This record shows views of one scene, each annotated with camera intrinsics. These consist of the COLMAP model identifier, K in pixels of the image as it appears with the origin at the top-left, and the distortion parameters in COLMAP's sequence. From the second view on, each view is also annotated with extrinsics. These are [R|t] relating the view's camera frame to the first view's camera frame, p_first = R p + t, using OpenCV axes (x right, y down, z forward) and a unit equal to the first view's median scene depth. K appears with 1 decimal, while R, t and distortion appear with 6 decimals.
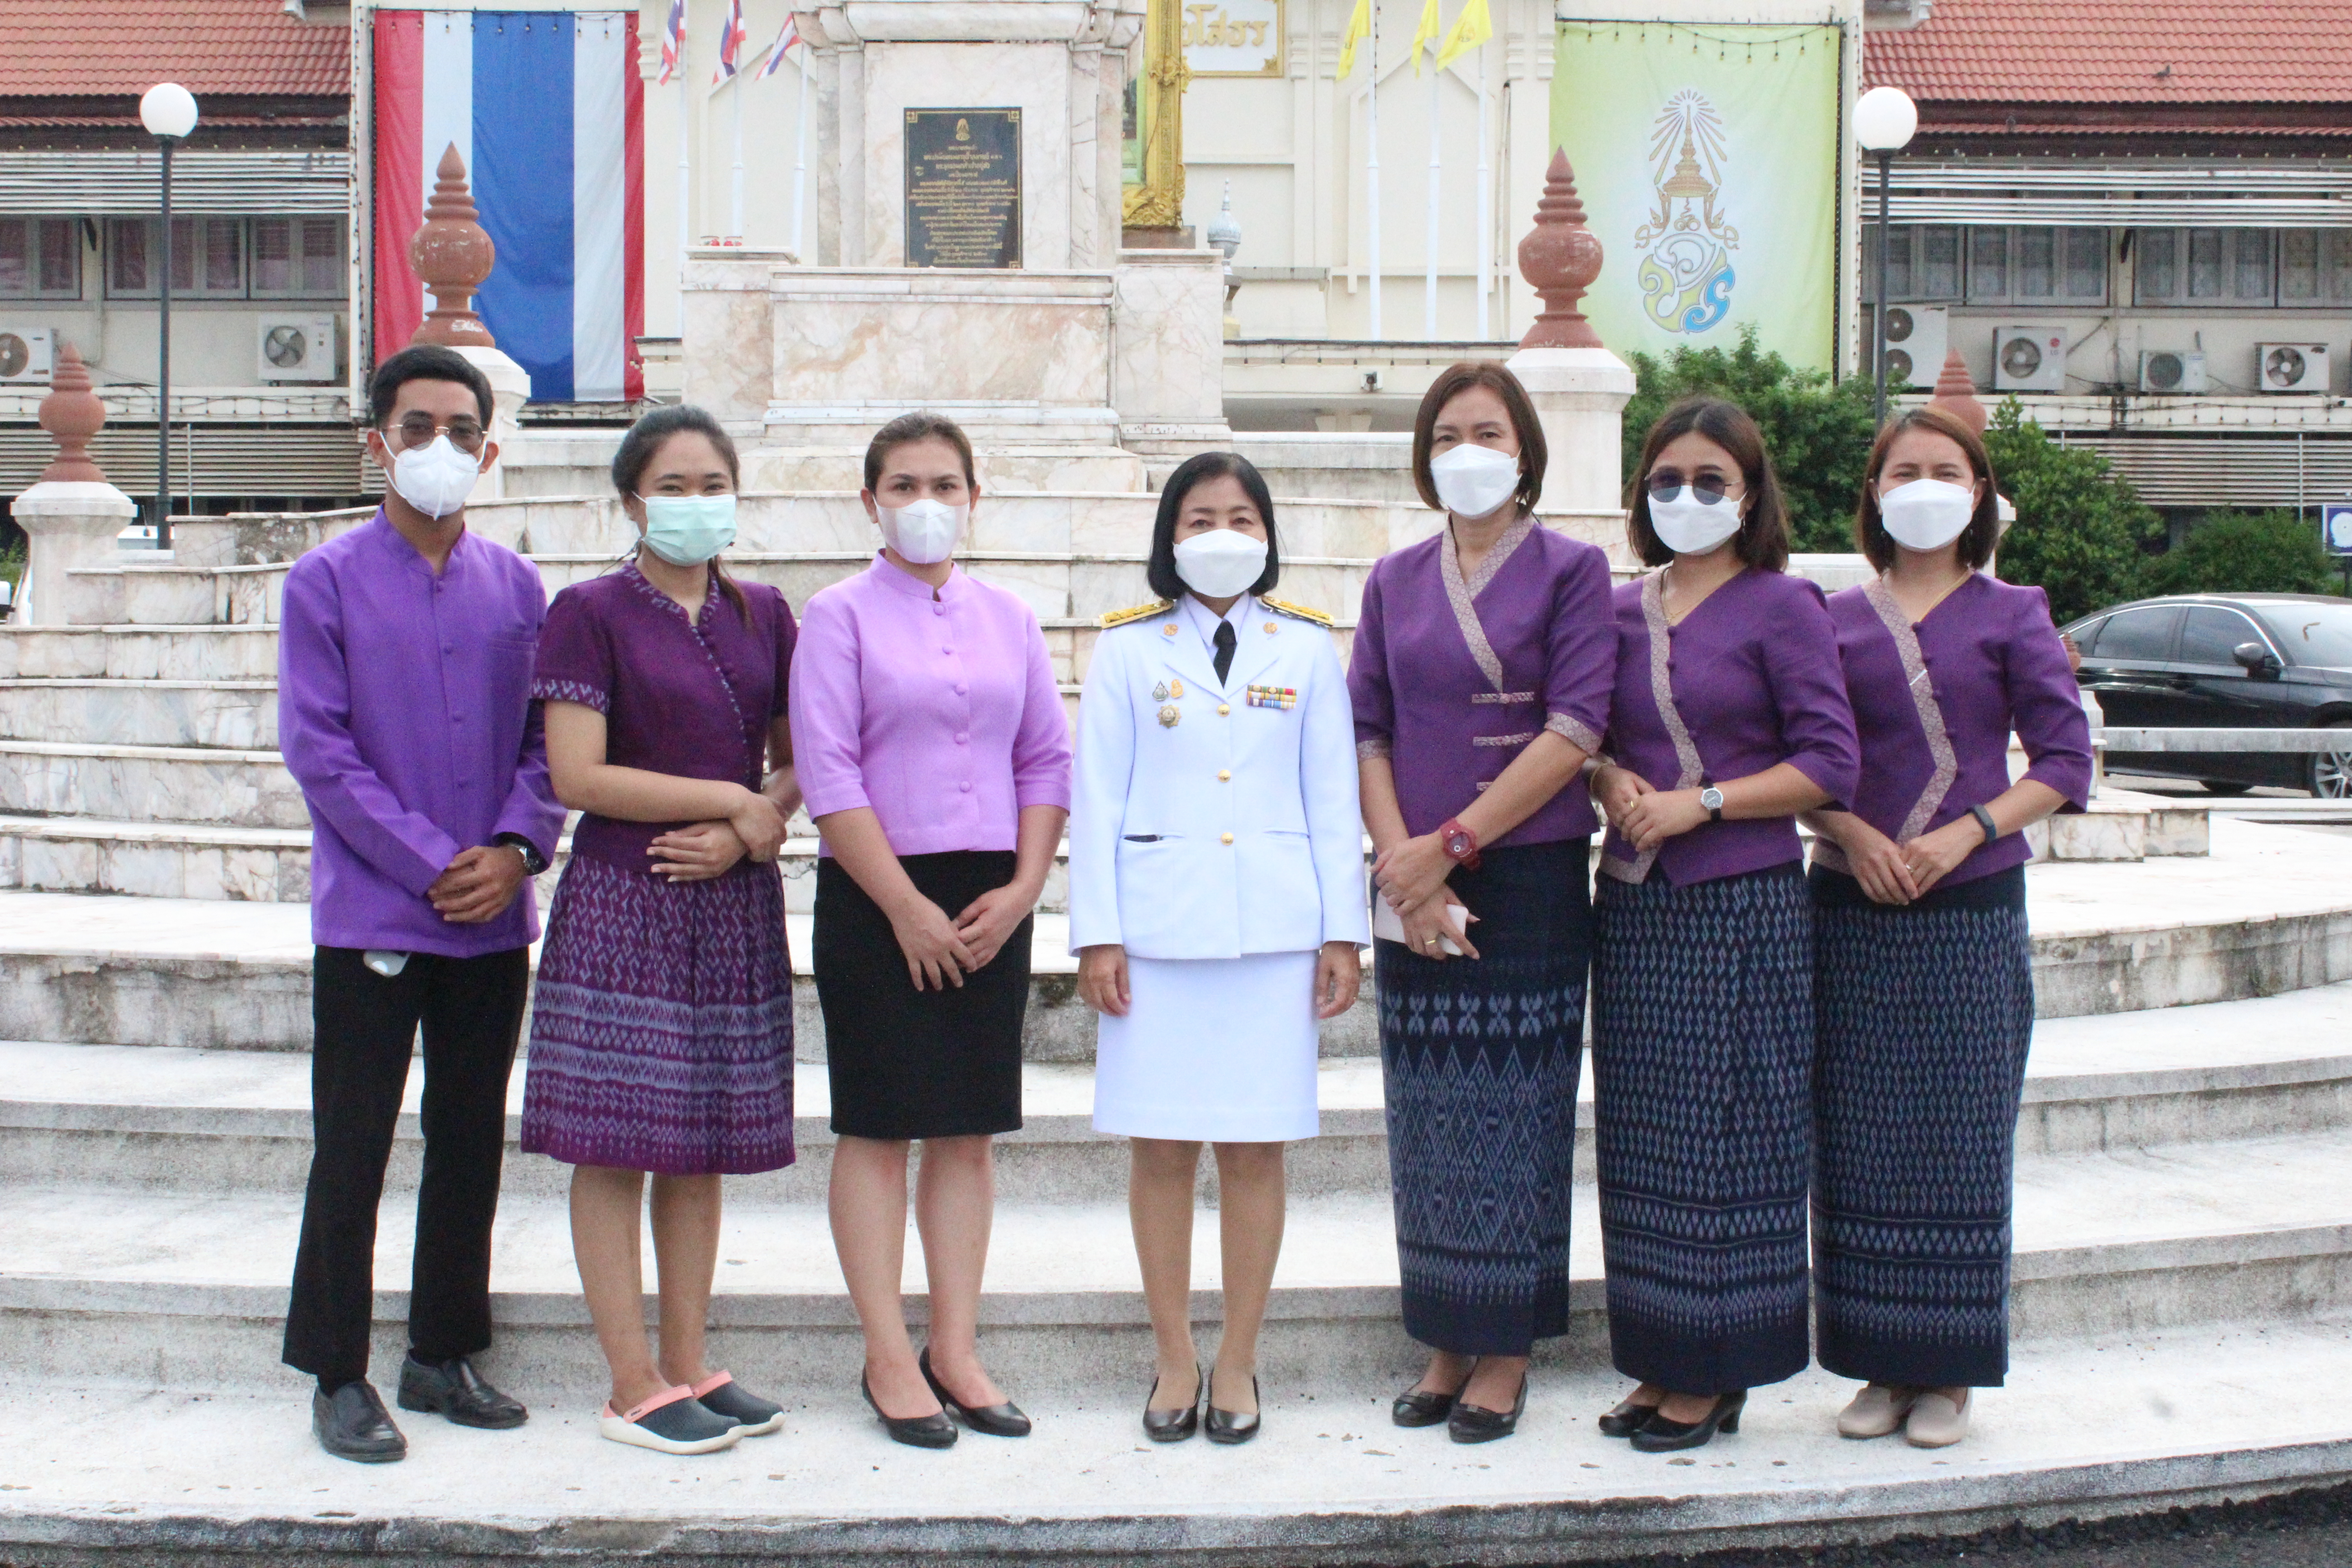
lens RADIAL K [[3479.3, 0, 1180.3], [0, 3479.3, 775.1], [0, 0, 1]] dist [-0.003406, 0.000000]
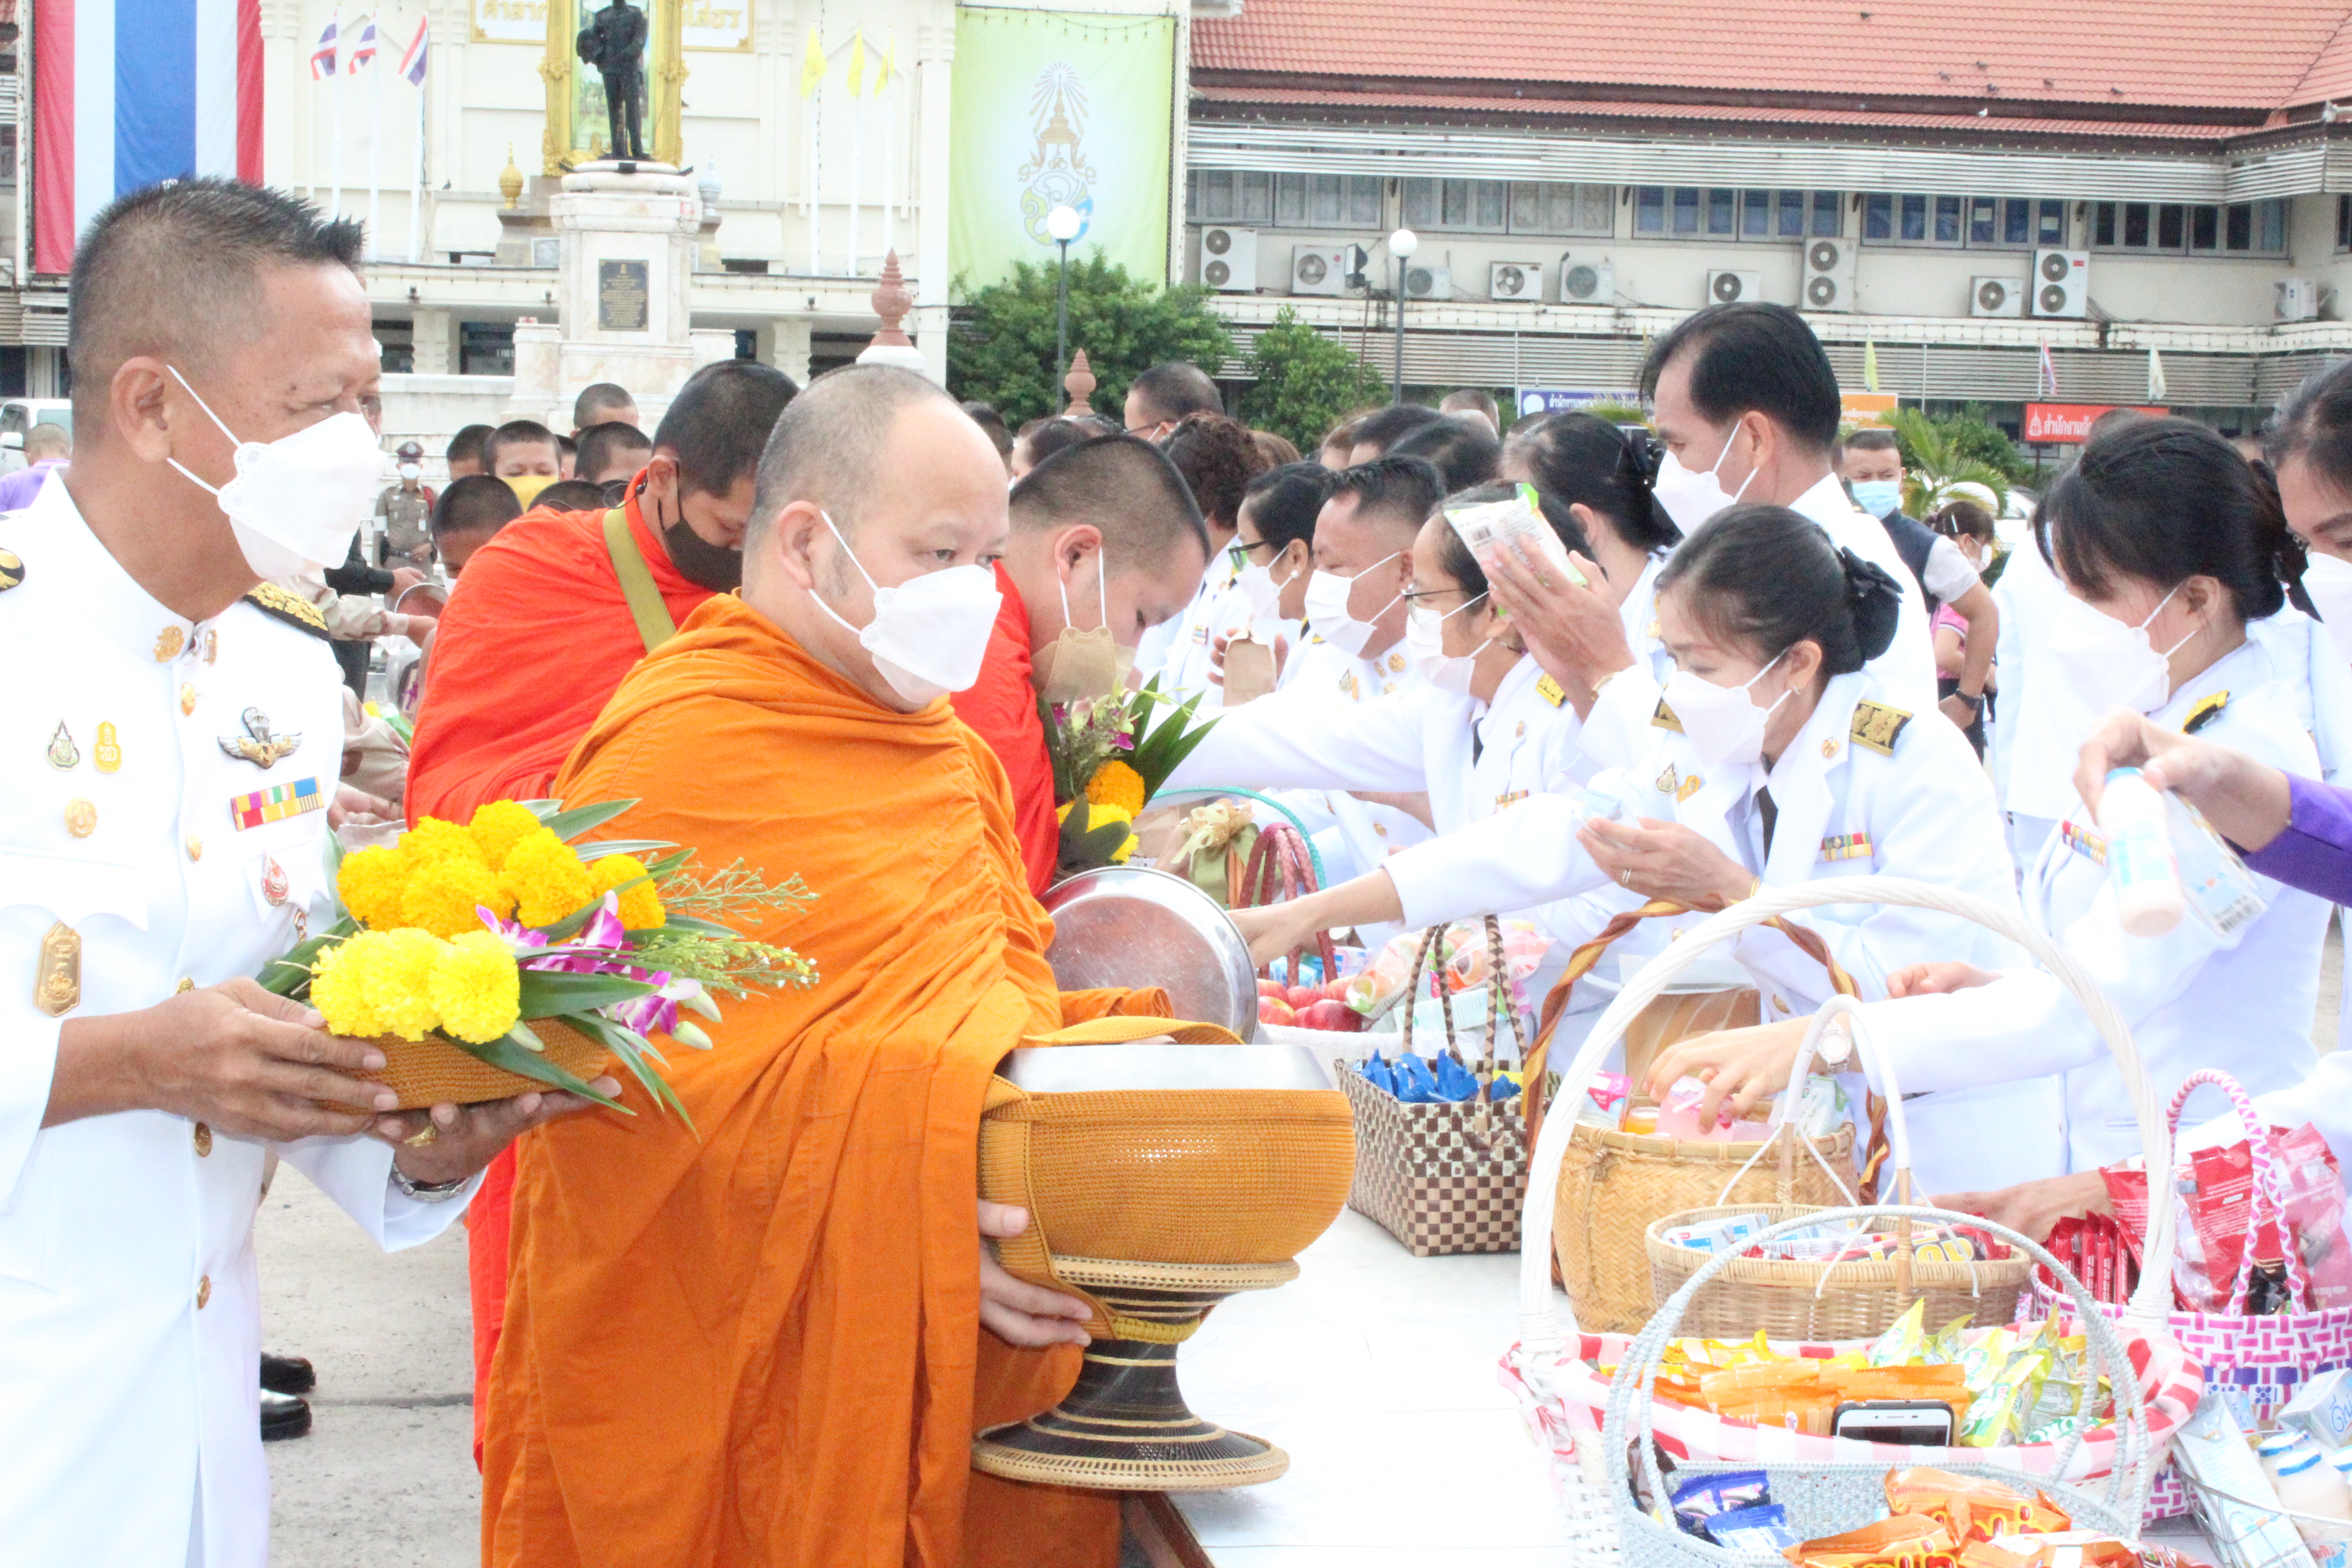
lens RADIAL K [[4574.4, 0, 1182.9], [0, 4574.4, 779.4], [0, 0, 1]] dist [0.085513, 0.000000]
pose [[0.991782, 0.010069, 0.127543, -0.027089], [-0.014071, 0.999435, 0.030512, 0.021578], [-0.127164, -0.032056, 0.991364, -0.743149]]
